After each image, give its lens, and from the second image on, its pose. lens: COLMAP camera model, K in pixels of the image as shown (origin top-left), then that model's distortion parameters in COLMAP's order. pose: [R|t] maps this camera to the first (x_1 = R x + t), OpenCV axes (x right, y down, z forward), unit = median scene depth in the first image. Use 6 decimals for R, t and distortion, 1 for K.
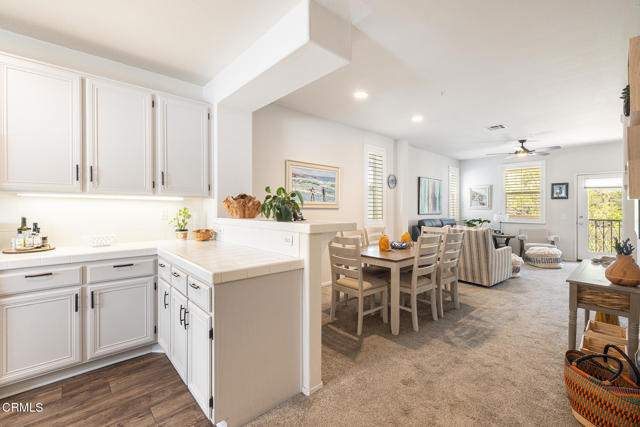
lens RADIAL K [[275.2, 0, 320.0], [0, 275.2, 209.1], [0, 0, 1]] dist [0.001174, -0.000414]
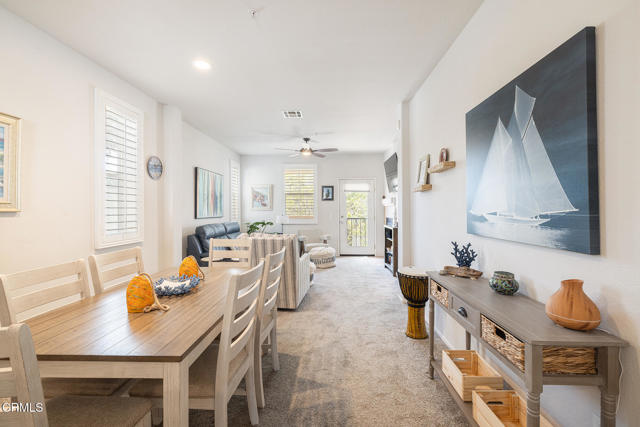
lens RADIAL K [[275.2, 0, 317.6], [0, 275.2, 208.4], [0, 0, 1]] dist [0.001174, -0.000414]
pose [[0.696569, -0.005151, 0.717472, 0.070764], [0.011316, 0.999929, -0.003808, -0.001584], [-0.717401, 0.010771, 0.696577, 0.301805]]
